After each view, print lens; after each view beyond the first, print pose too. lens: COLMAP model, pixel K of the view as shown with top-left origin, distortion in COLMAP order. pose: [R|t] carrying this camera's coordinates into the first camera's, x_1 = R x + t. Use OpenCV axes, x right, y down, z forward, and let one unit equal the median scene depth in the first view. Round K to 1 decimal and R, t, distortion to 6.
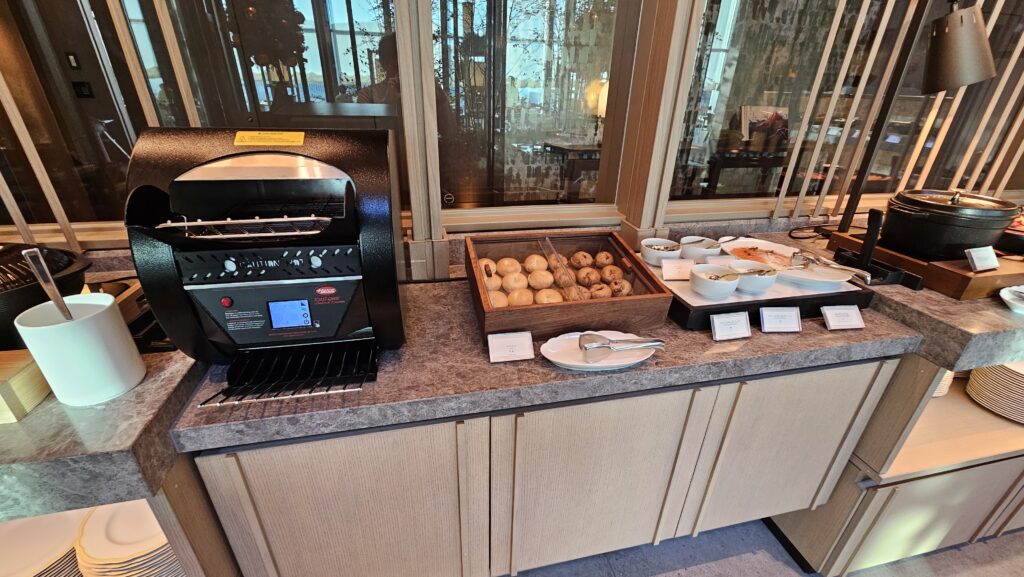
lens RADIAL K [[421.7, 0, 511.9], [0, 421.7, 291.0], [0, 0, 1]] dist [-0.001230, -0.000165]
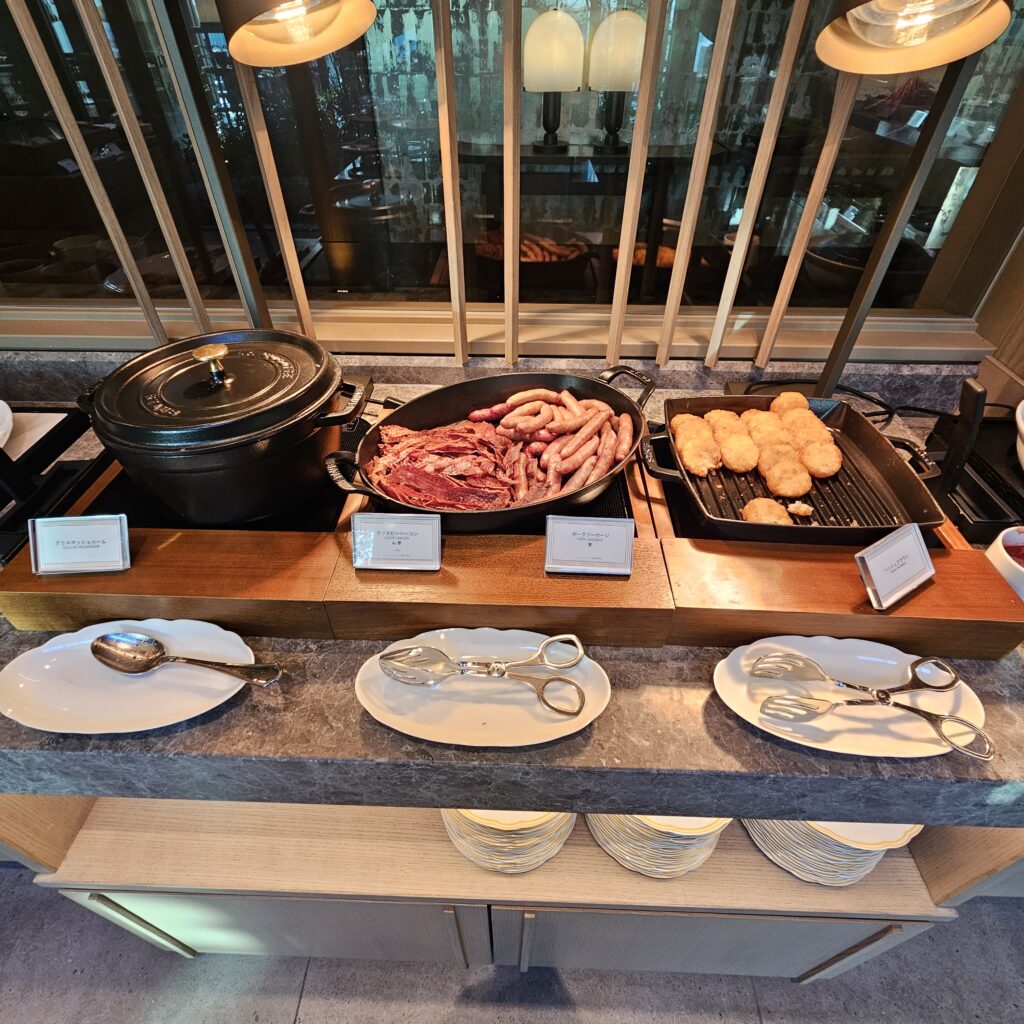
lens RADIAL K [[561.9, 0, 509.6], [0, 561.9, 507.7], [0, 0, 1]] dist [-0.000874, 0.001544]
pose [[0.964821, 0.154088, -0.213022, 1.481951], [-0.094668, 0.959512, 0.265283, -0.271398], [0.245274, -0.235784, 0.940344, 0.573942]]
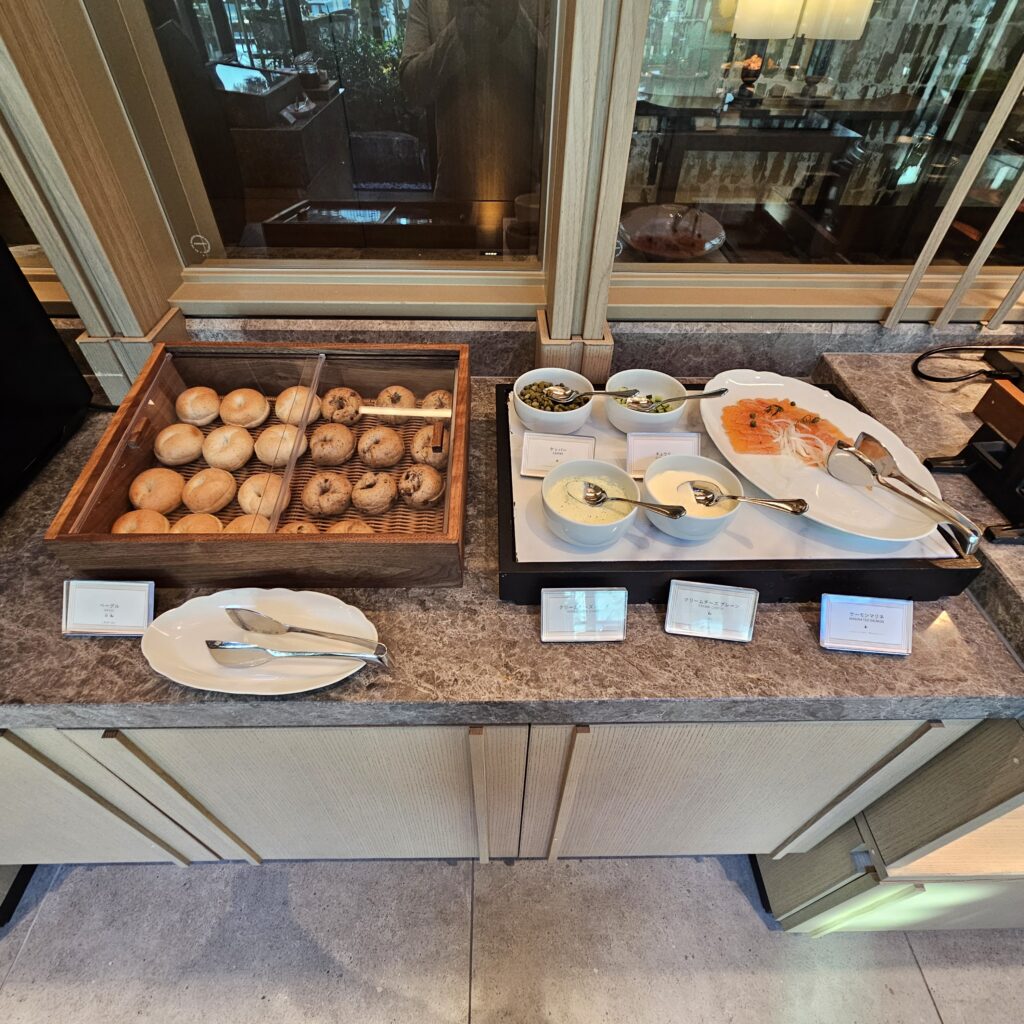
lens RADIAL K [[561.9, 0, 512.9], [0, 561.9, 508.4], [0, 0, 1]] dist [-0.000874, 0.001544]
pose [[0.979202, 0.136827, -0.149809, 0.430047], [-0.083313, 0.944417, 0.318017, -0.184342], [0.184995, -0.298921, 0.936175, 0.358492]]
